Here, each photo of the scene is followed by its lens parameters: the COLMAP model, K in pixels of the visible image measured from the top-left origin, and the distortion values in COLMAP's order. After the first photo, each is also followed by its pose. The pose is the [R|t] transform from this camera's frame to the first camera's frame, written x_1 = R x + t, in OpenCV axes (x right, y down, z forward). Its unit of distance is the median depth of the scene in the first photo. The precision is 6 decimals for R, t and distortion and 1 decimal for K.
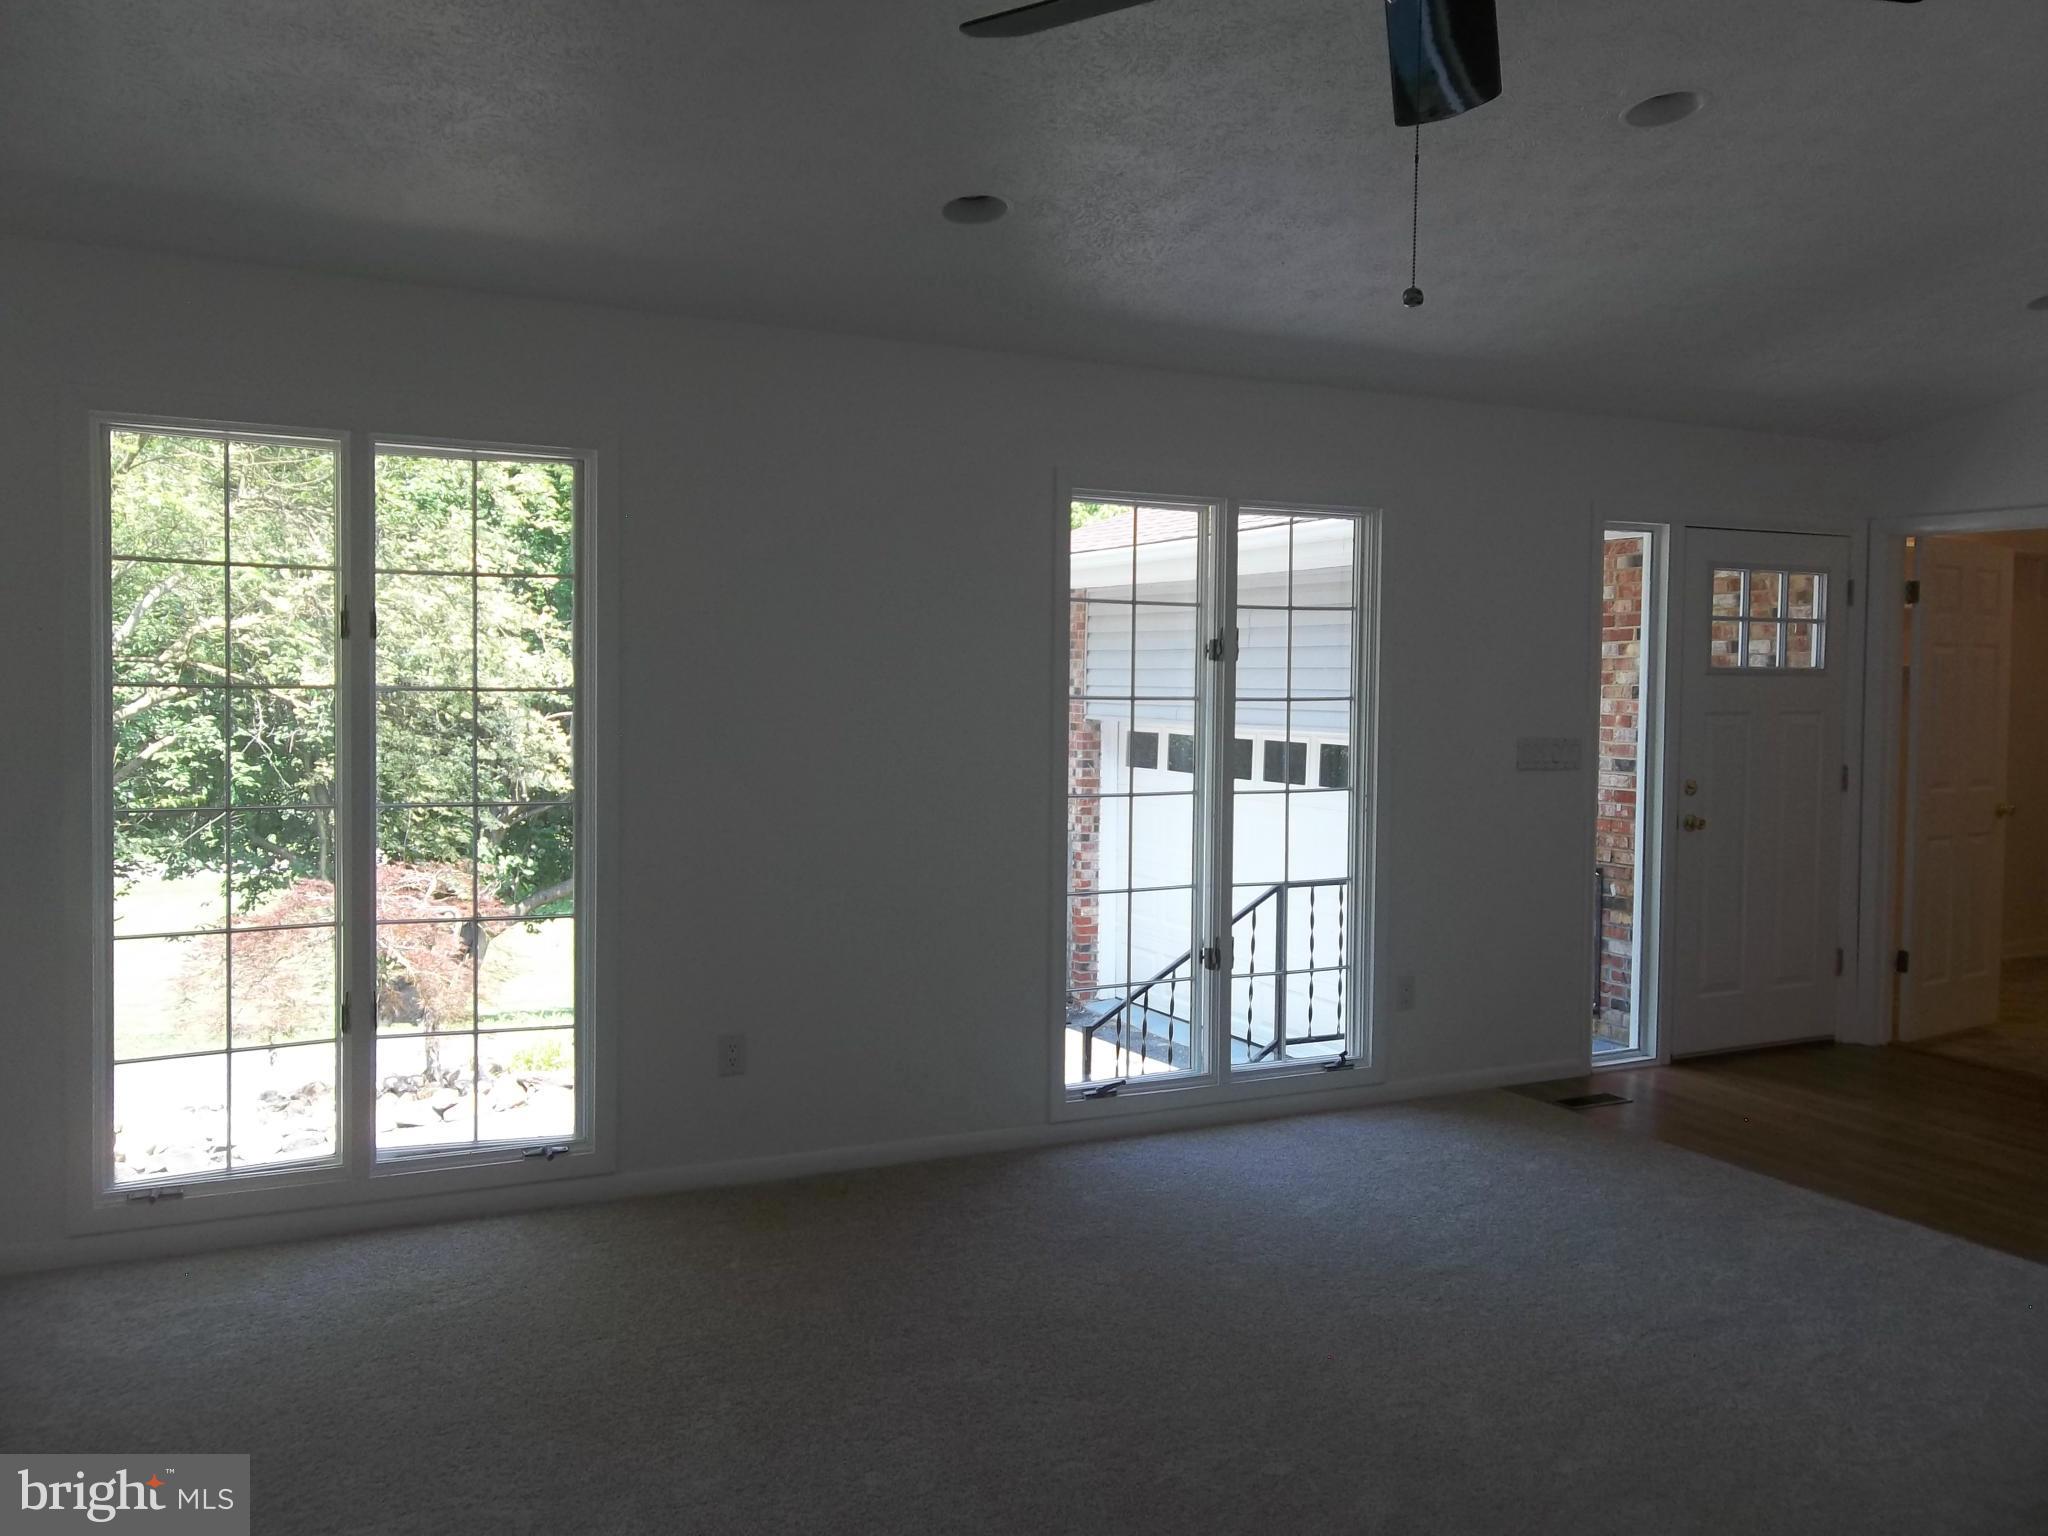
lens RADIAL K [[1696.9, 0, 1017.1], [0, 1696.9, 772.9], [0, 0, 1]] dist [0.010195, 0.006145]
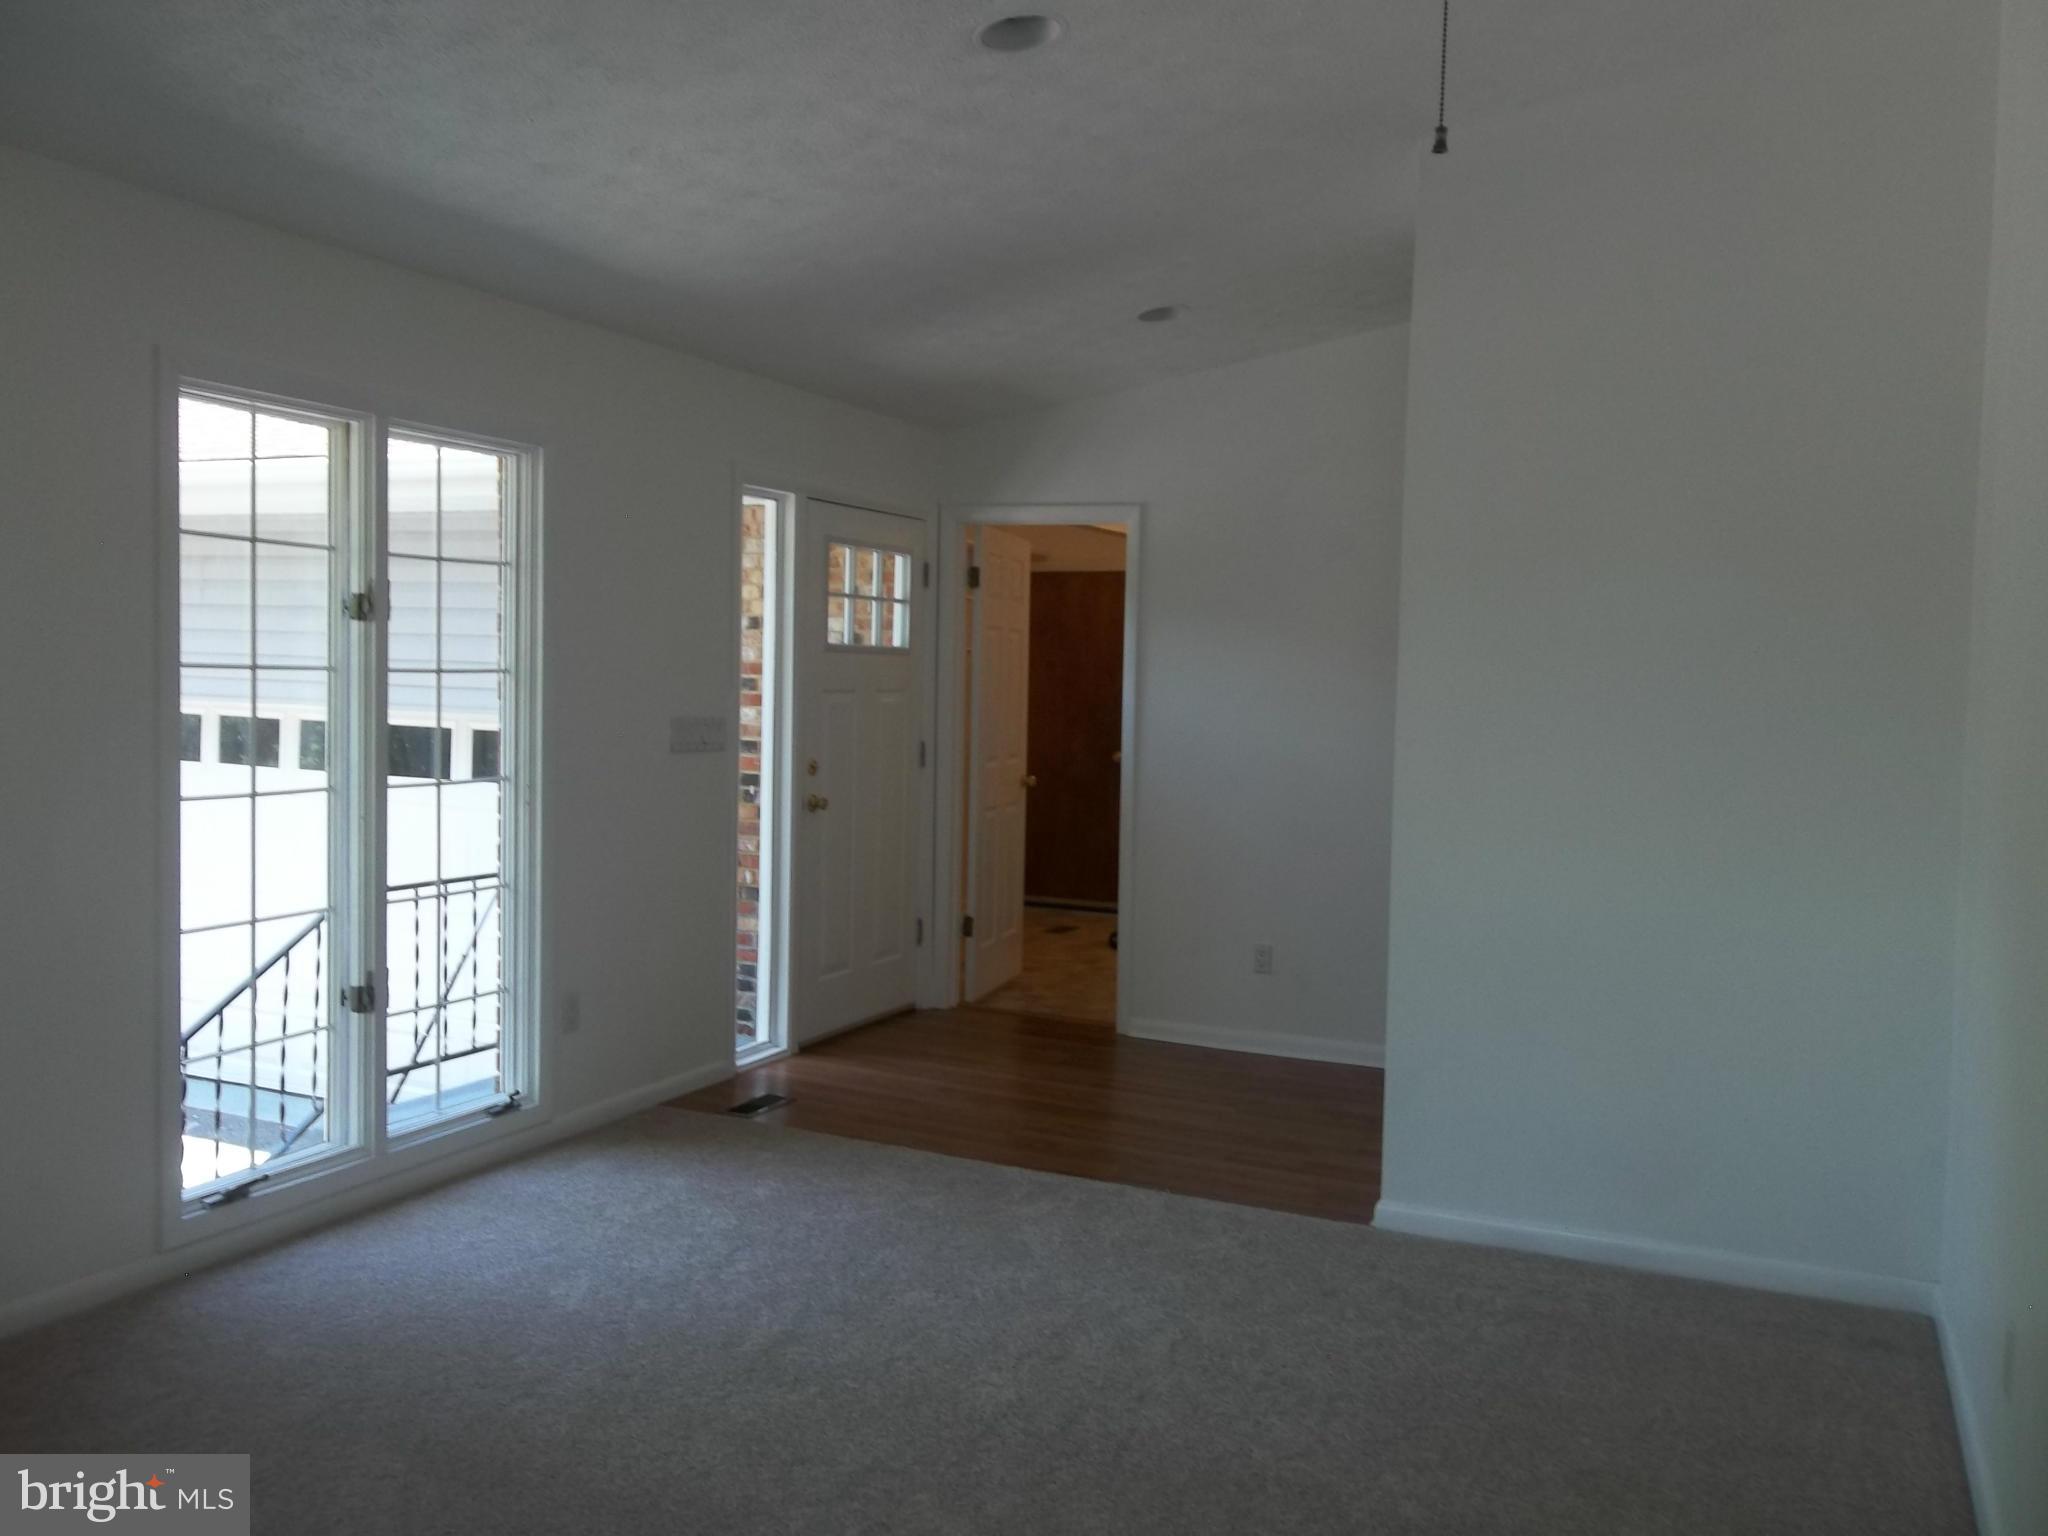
lens RADIAL K [[1696.9, 0, 1031.3], [0, 1696.9, 782.0], [0, 0, 1]] dist [0.010195, 0.006145]
pose [[0.775330, -0.026870, 0.630985, -0.135202], [0.011639, 0.999533, 0.028262, -0.009984], [-0.631449, -0.014568, 0.775280, 0.187689]]
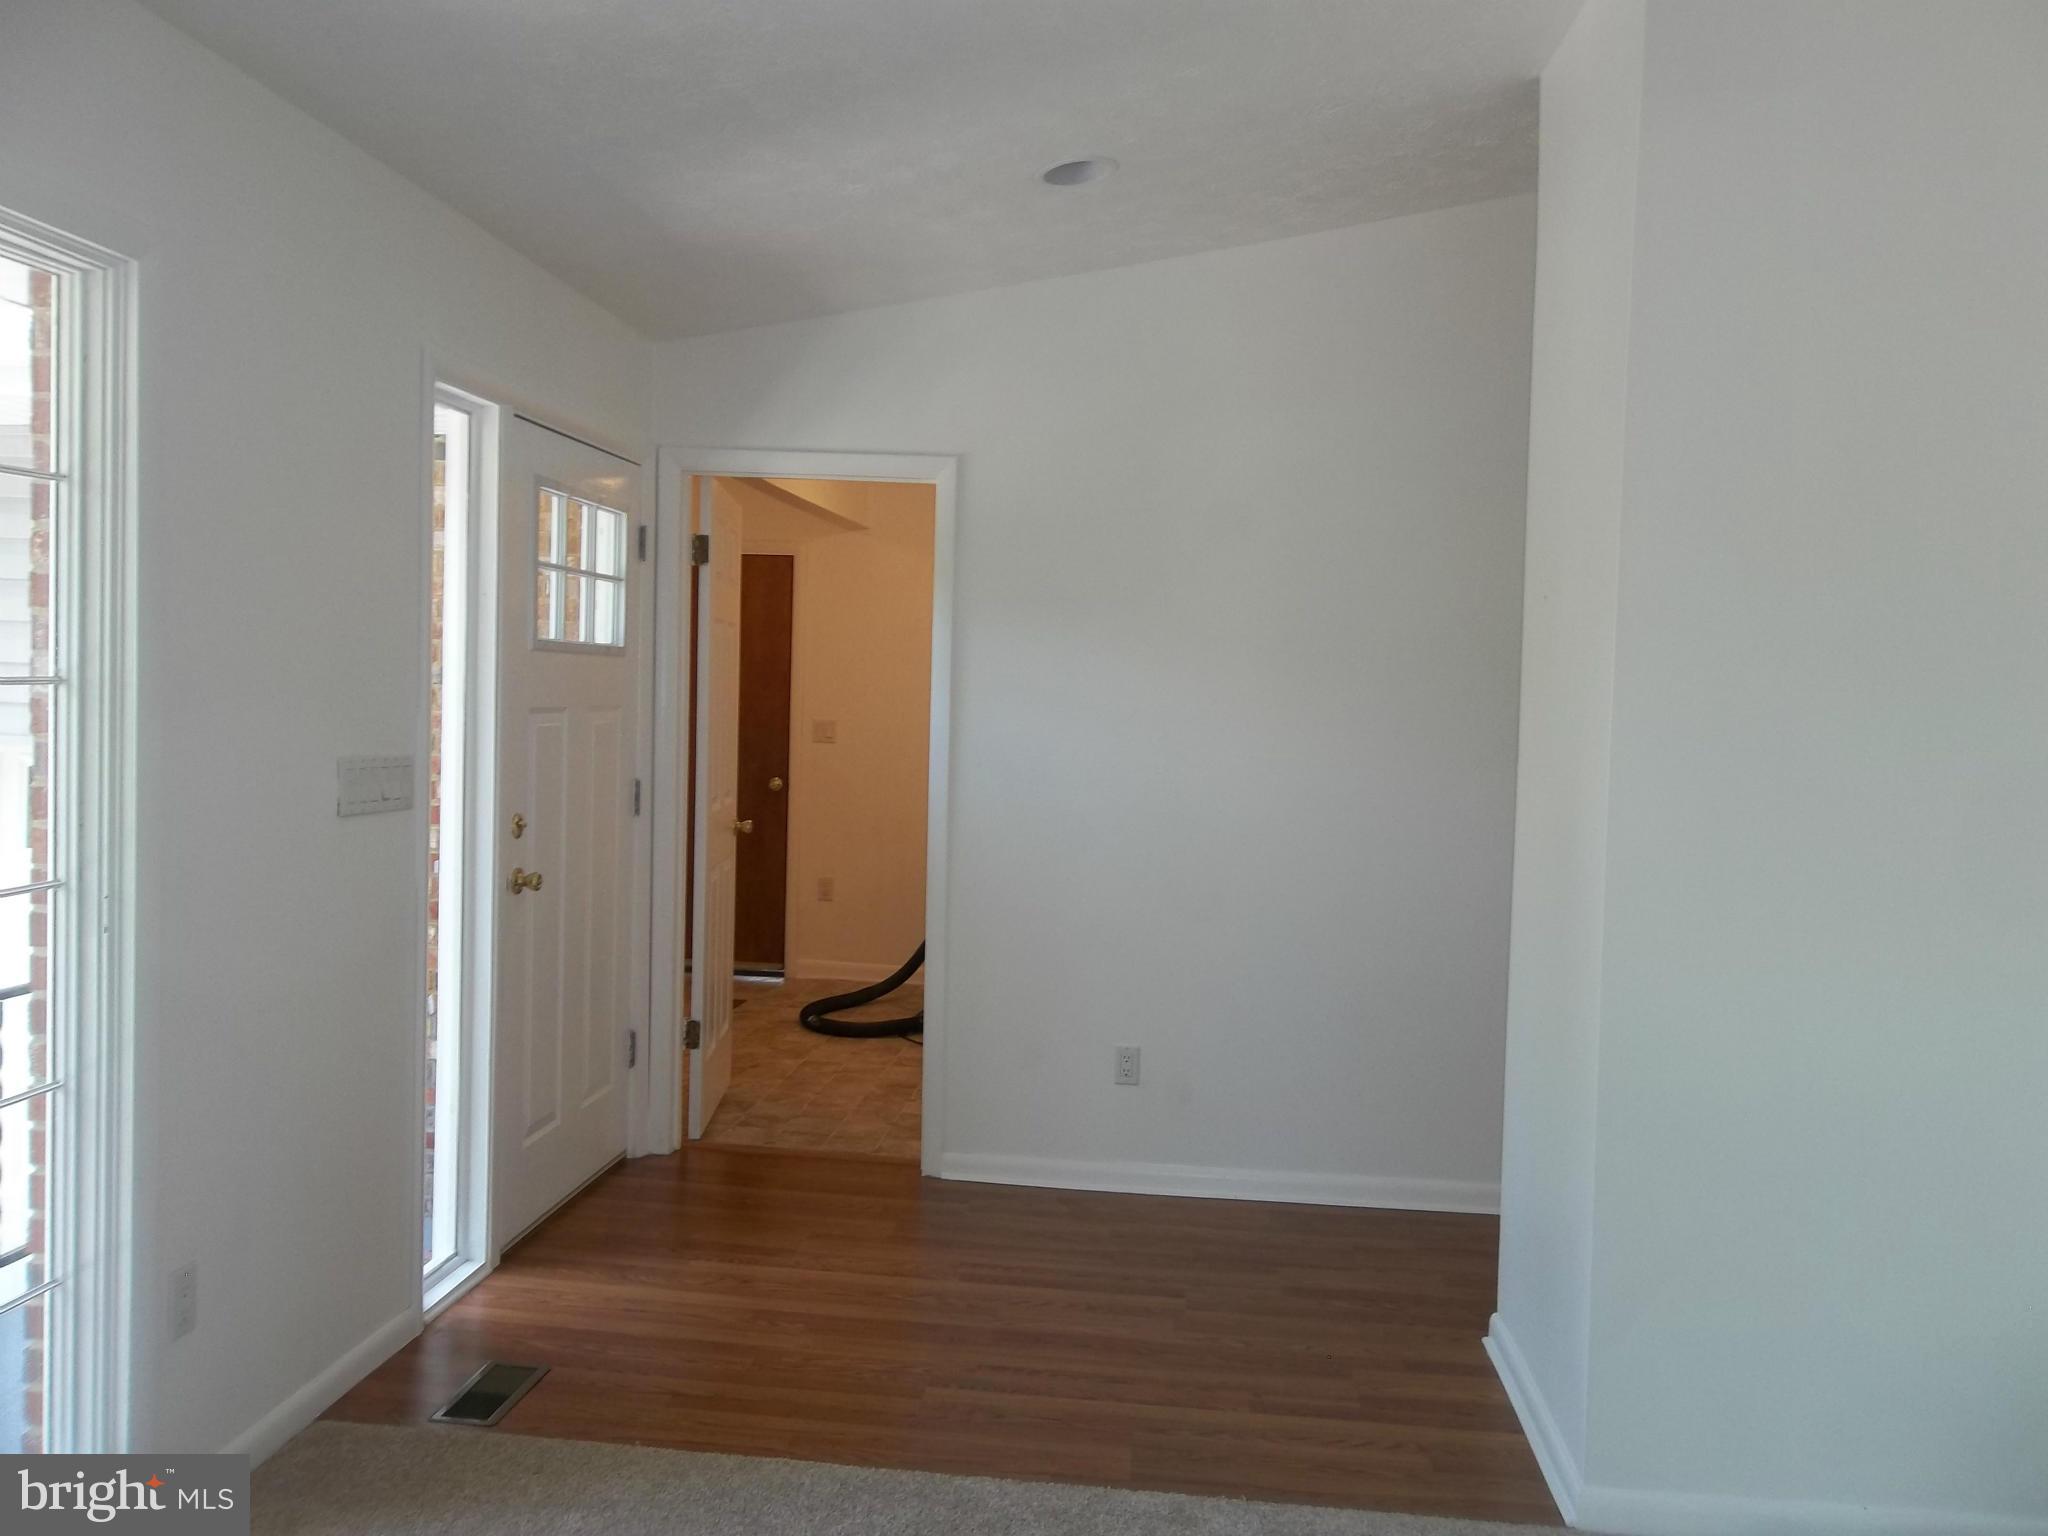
lens RADIAL K [[1696.9, 0, 1030.6], [0, 1696.9, 765.4], [0, 0, 1]] dist [0.010195, 0.006145]
pose [[0.528943, -0.027060, 0.848226, -0.047058], [0.015352, 0.999633, 0.022317, -0.028534], [-0.848519, 0.001218, 0.529164, 0.561226]]
